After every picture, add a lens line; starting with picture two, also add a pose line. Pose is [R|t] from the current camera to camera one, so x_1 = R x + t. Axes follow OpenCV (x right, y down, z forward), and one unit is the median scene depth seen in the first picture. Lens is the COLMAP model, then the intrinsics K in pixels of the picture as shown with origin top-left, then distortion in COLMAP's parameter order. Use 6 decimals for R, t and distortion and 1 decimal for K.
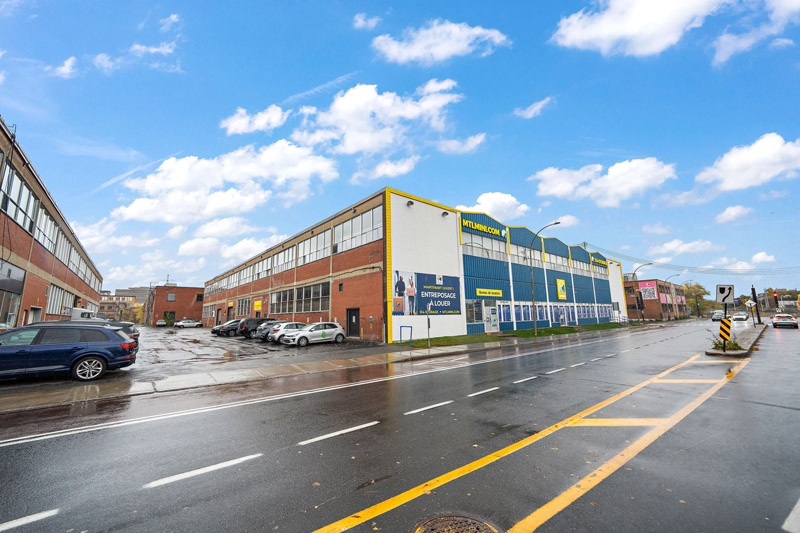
lens RADIAL K [[309.3, 0, 397.1], [0, 309.3, 268.1], [0, 0, 1]] dist [0.001353, -0.000019]
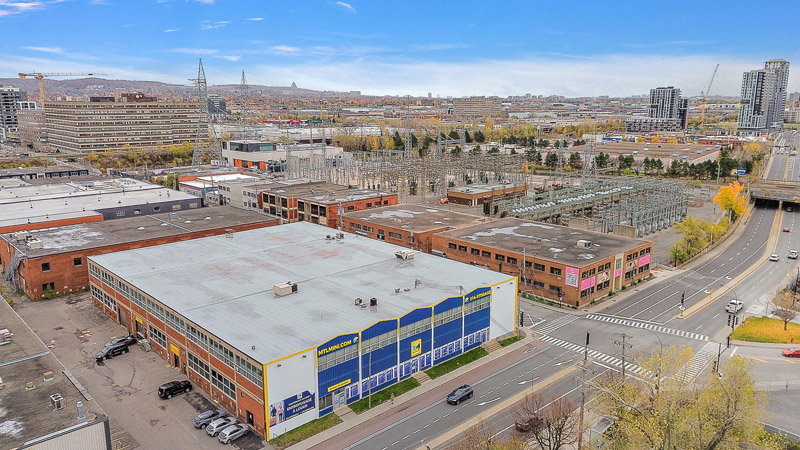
lens RADIAL K [[595.9, 0, 402.1], [0, 595.9, 223.1], [0, 0, 1]] dist [0.003906, -0.000089]
pose [[0.998434, 0.003614, 0.055819, 0.490215], [-0.024511, 0.925268, 0.378521, -2.009173], [-0.050280, -0.379297, 0.923908, -1.635765]]
